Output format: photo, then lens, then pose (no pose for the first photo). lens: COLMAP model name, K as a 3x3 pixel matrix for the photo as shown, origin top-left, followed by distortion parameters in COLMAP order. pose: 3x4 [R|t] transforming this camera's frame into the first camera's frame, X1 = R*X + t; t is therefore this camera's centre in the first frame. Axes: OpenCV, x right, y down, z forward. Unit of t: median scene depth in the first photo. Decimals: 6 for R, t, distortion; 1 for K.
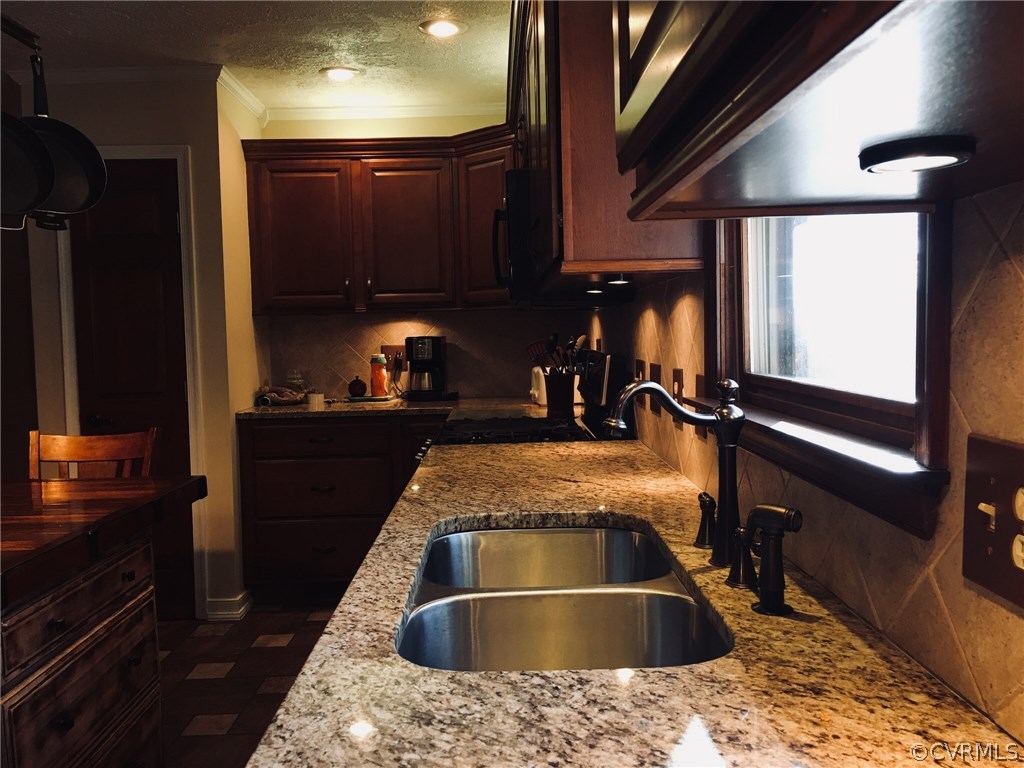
lens RADIAL K [[884.1, 0, 514.1], [0, 884.1, 375.2], [0, 0, 1]] dist [0.065247, -0.070907]
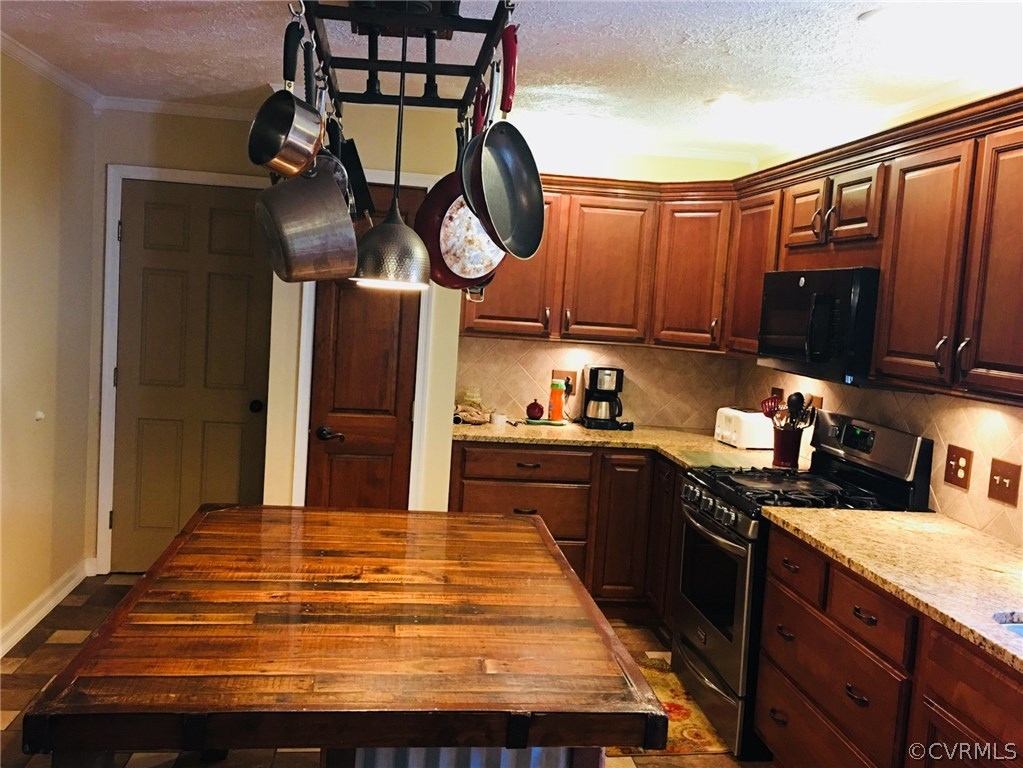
lens RADIAL K [[883.2, 0, 513.6], [0, 883.2, 375.3], [0, 0, 1]] dist [0.065247, -0.070907]
pose [[0.989235, 0.077640, 0.124044, -0.338631], [-0.082109, 0.996131, 0.031319, -0.058322], [-0.121133, -0.041167, 0.991782, -0.023130]]
